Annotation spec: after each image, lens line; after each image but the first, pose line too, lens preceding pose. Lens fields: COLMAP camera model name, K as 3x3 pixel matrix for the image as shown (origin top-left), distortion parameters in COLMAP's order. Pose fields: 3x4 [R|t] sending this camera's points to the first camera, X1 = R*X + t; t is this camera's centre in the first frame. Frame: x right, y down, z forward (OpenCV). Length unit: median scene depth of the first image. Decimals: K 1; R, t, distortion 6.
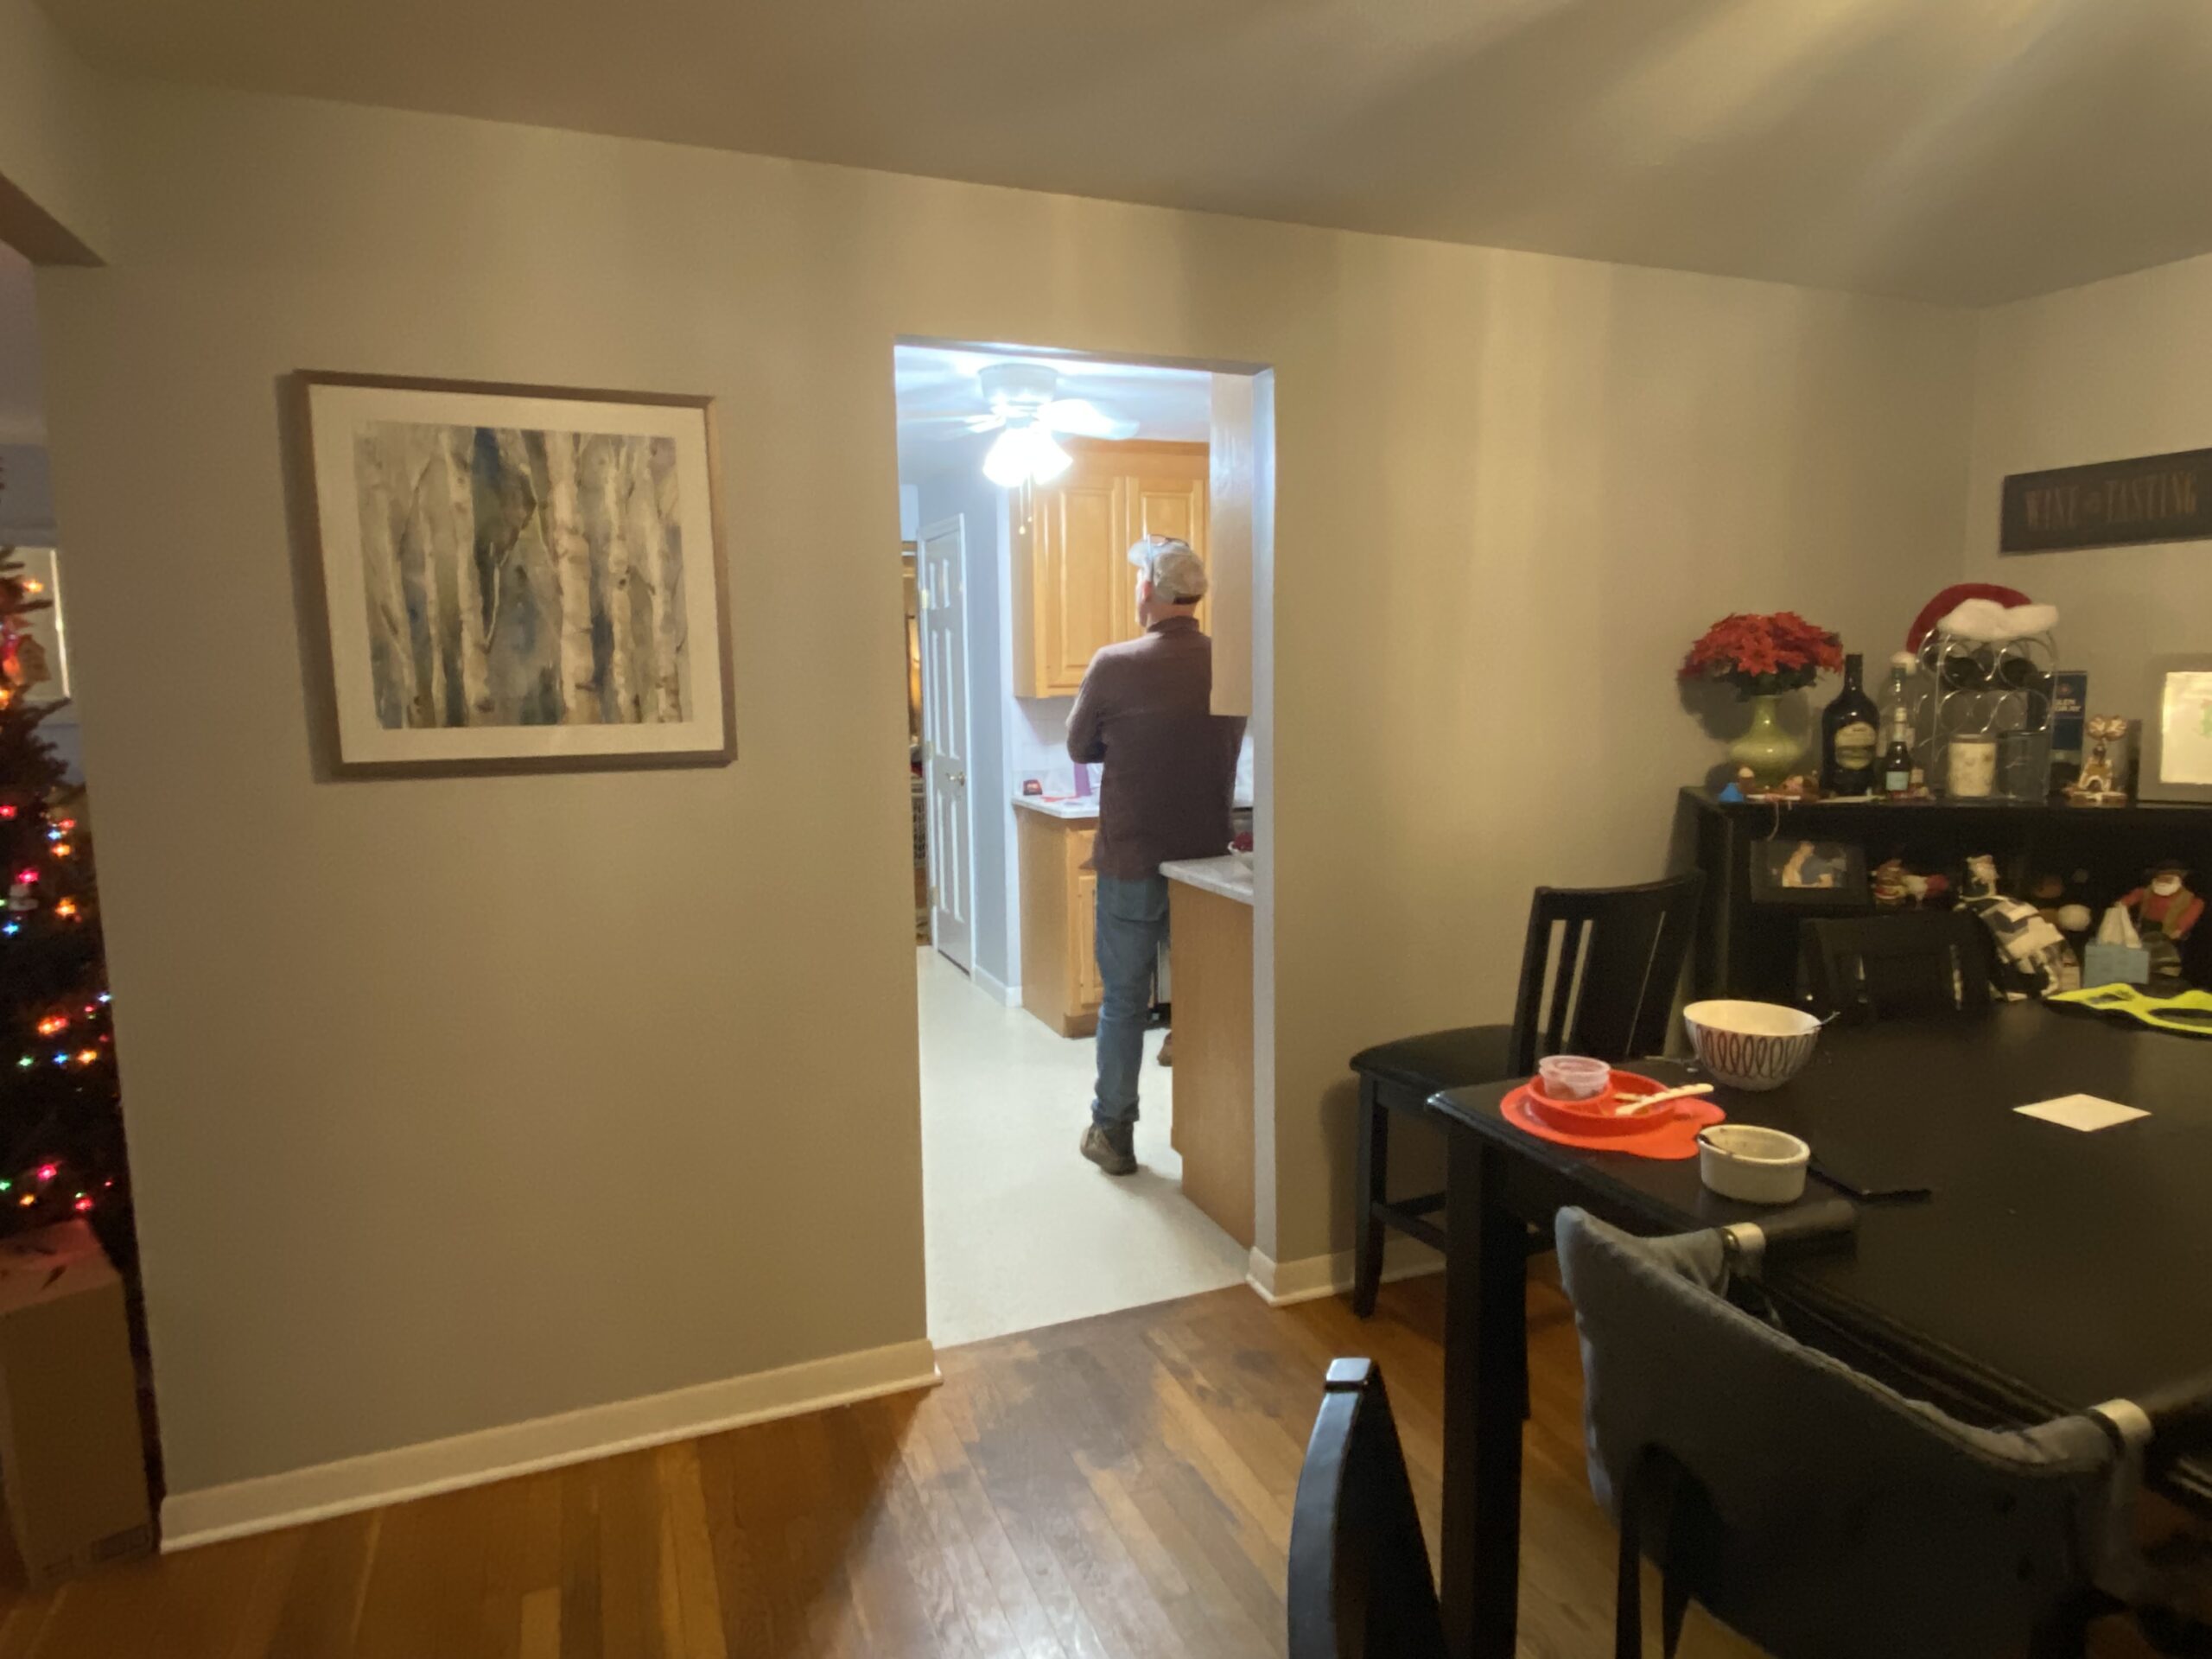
lens RADIAL K [[1295.5, 0, 1093.0], [0, 1295.5, 846.8], [0, 0, 1]] dist [0.031723, -0.036074]
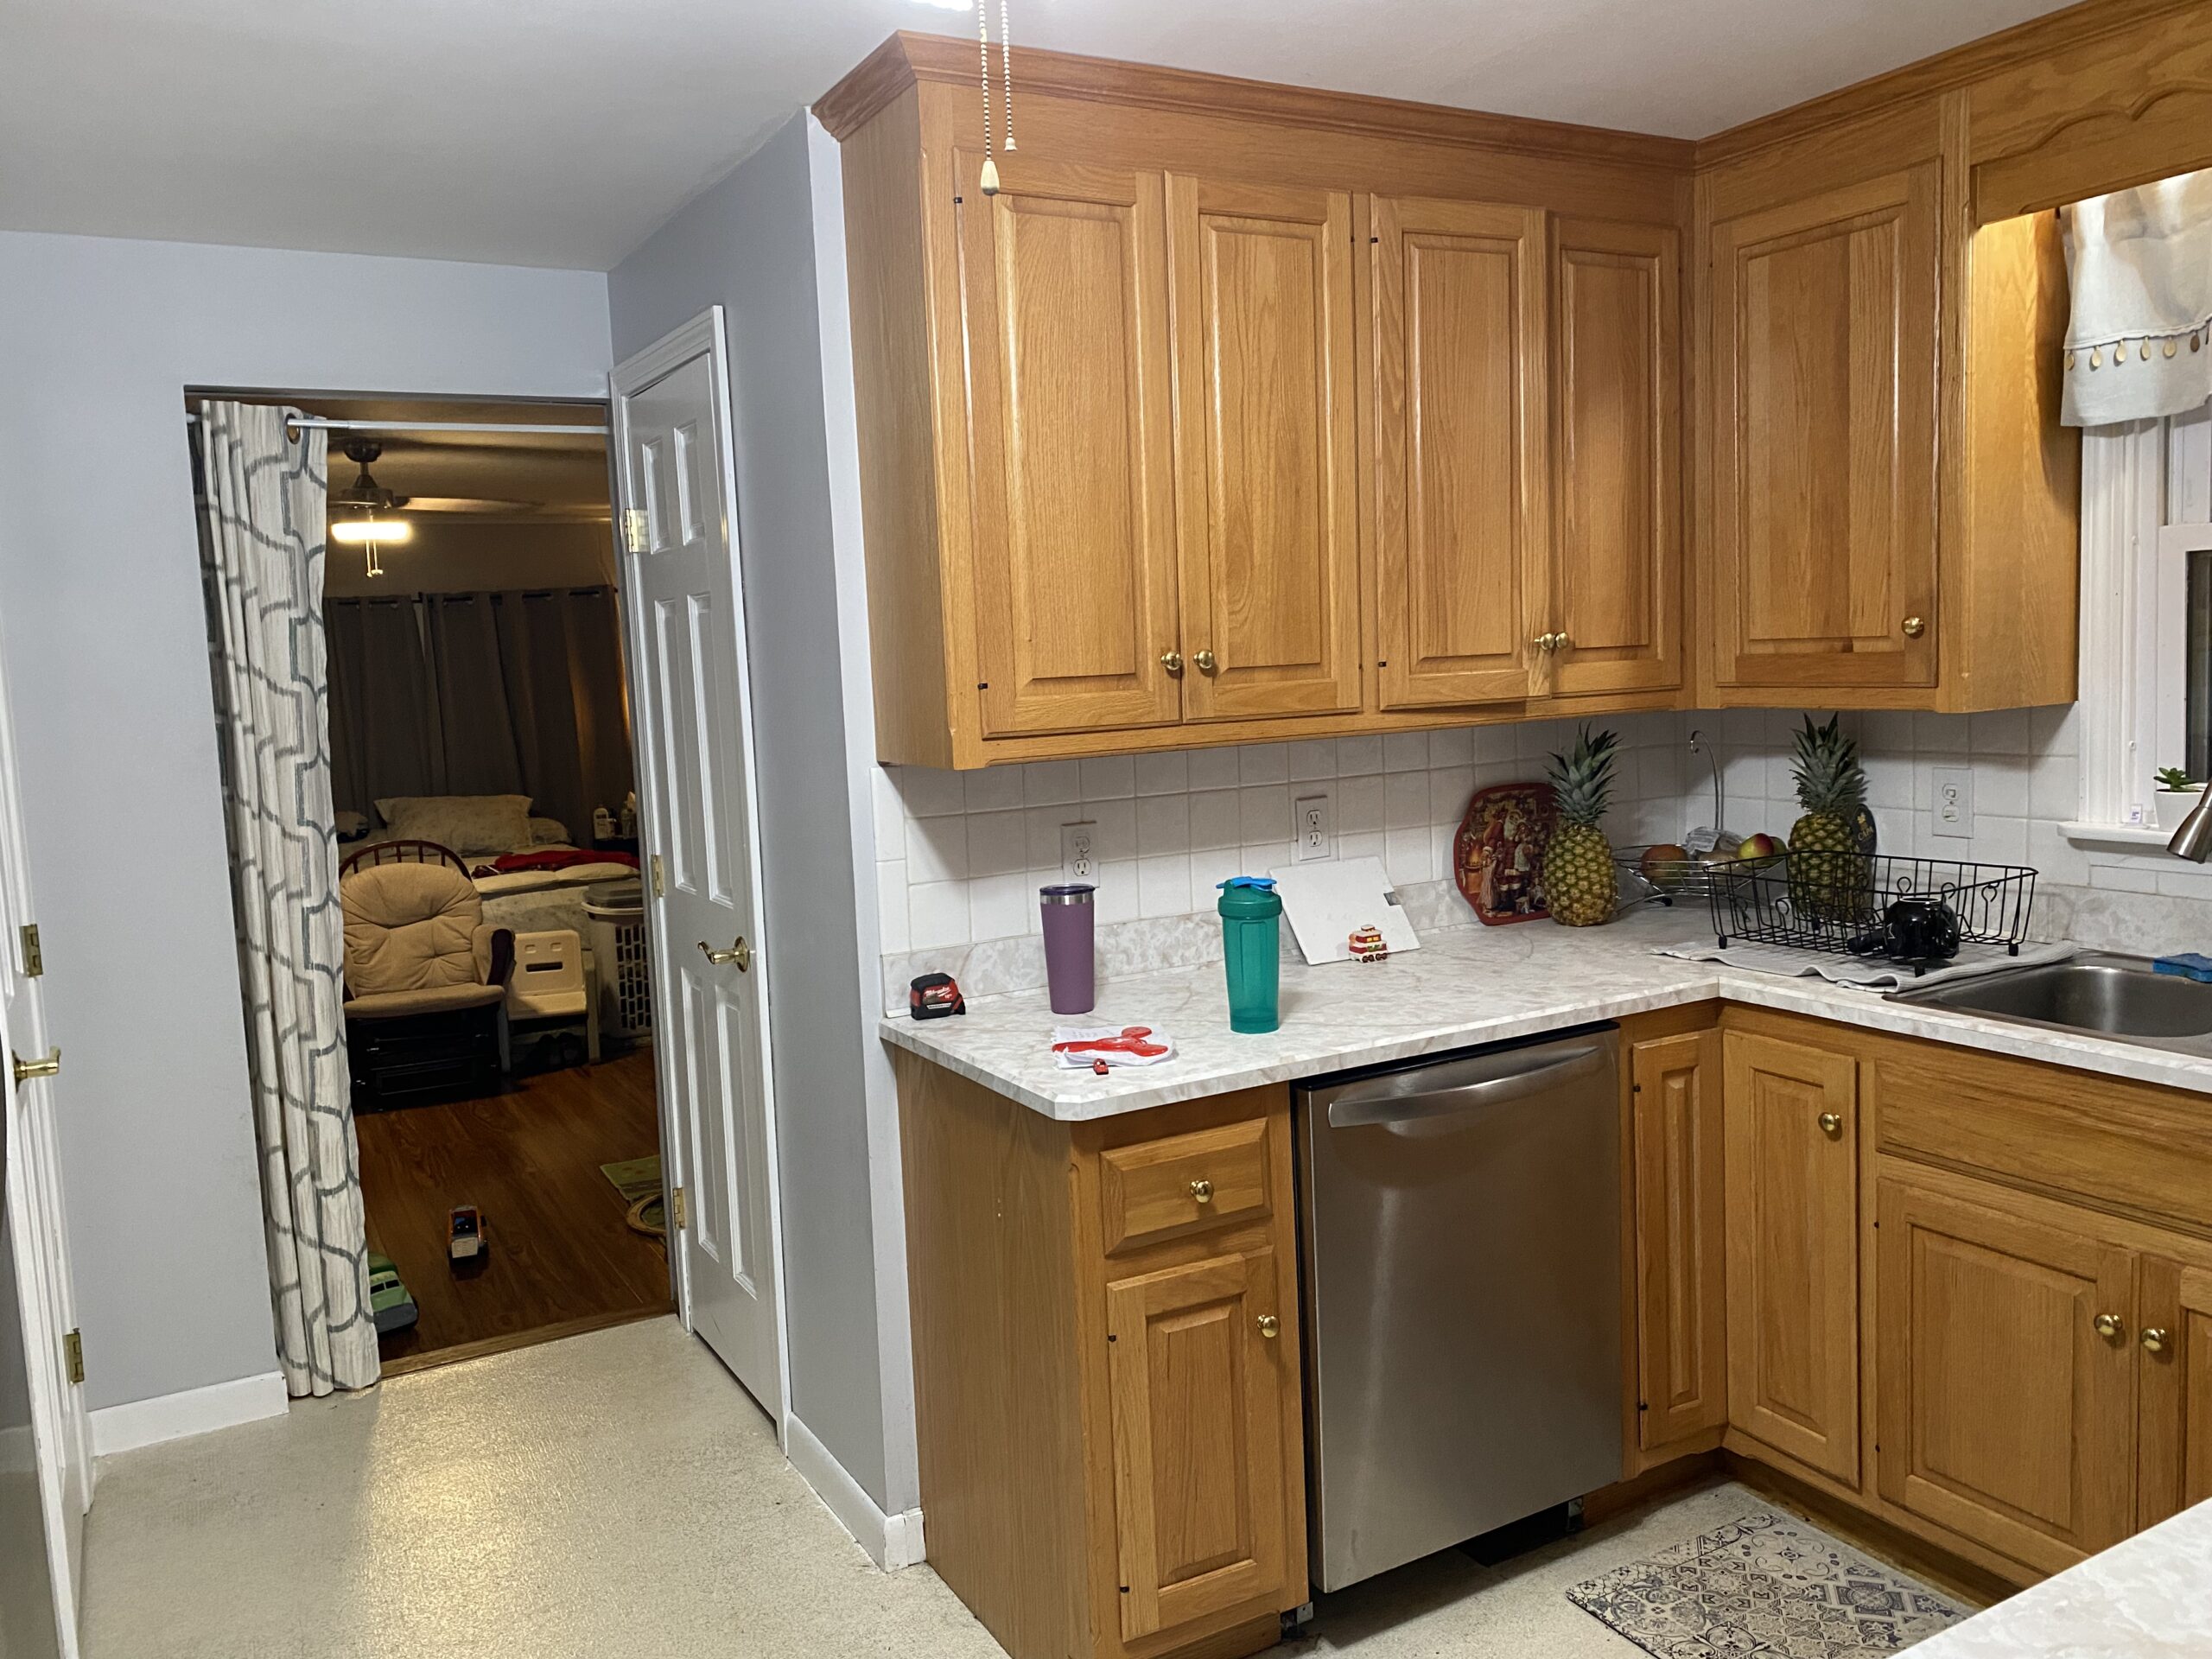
lens RADIAL K [[1673.4, 0, 1106.0], [0, 1673.4, 829.5], [0, 0, 1]] dist [0.162255, -0.490998]
pose [[0.990561, -0.040245, 0.131028, -0.172950], [0.045252, 0.998346, -0.035465, -0.215288], [-0.129384, 0.041060, 0.990744, 1.427891]]
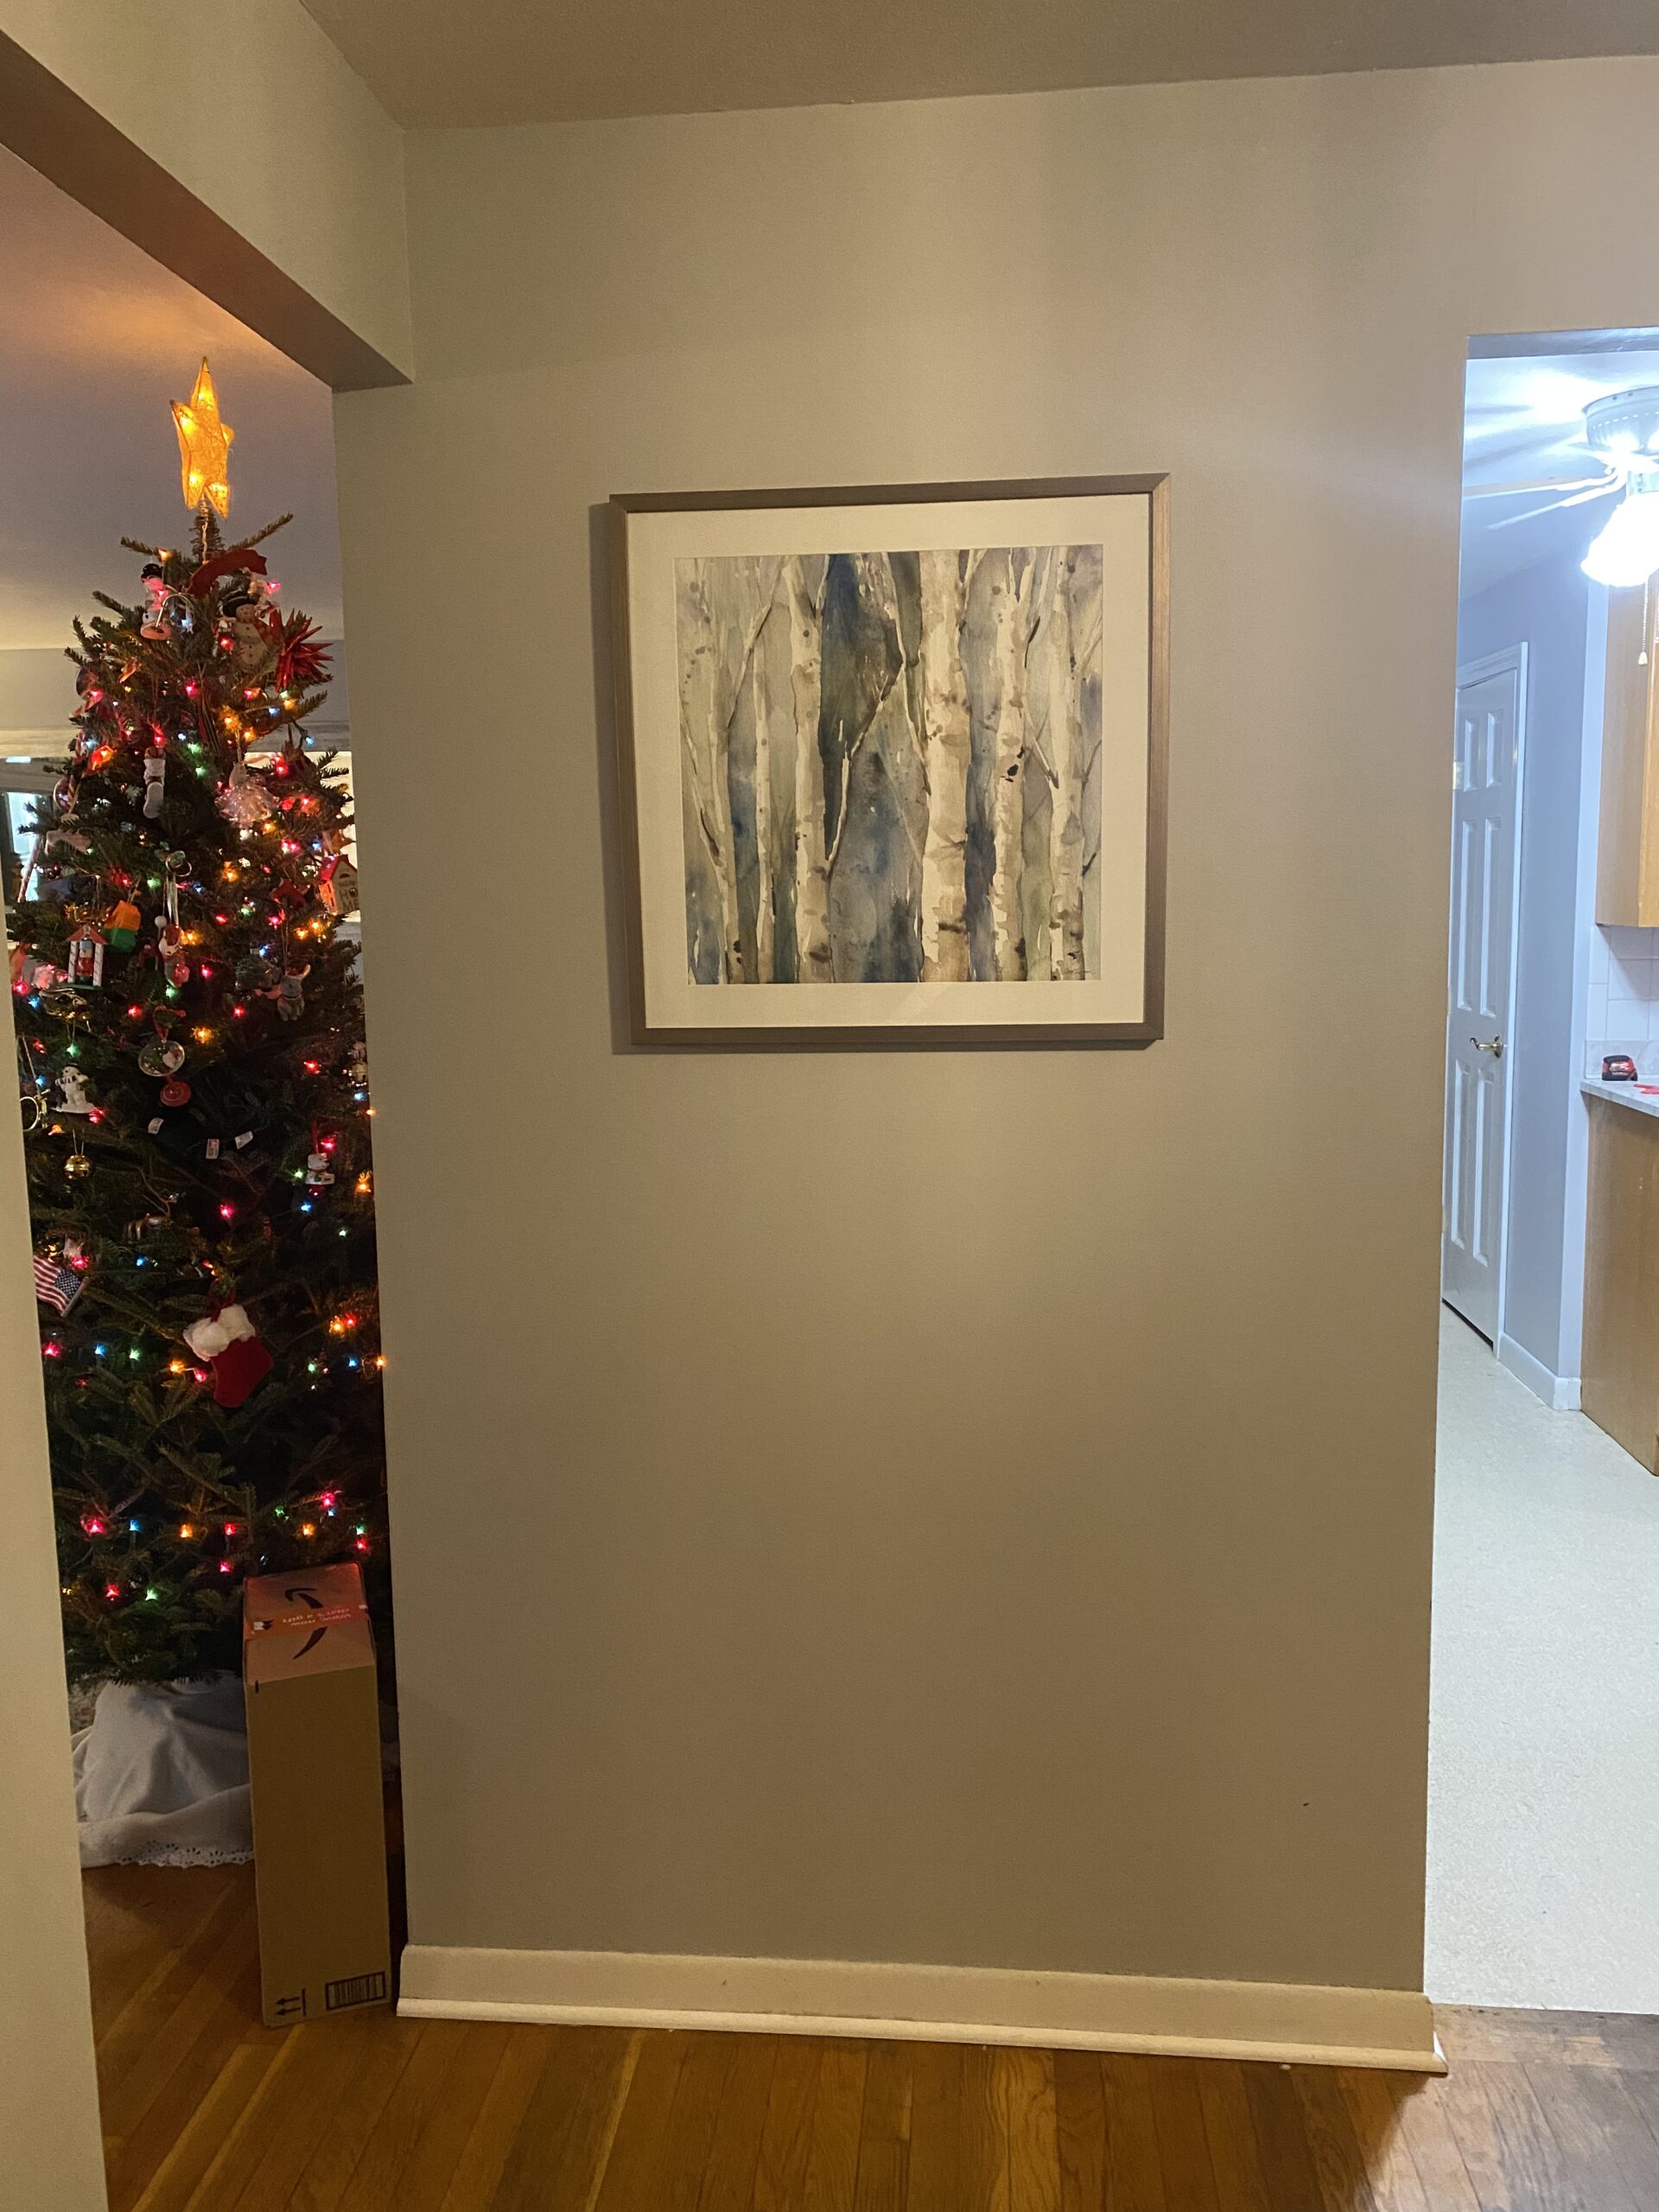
lens RADIAL K [[1719.4, 0, 821.8], [0, 1719.4, 1136.4], [0, 0, 1]] dist [0.180072, -0.267242]
pose [[0.896360, 0.056261, -0.439742, -0.043552], [-0.052646, 0.998404, 0.020424, -0.027063], [0.440189, 0.004844, 0.897892, 0.148644]]
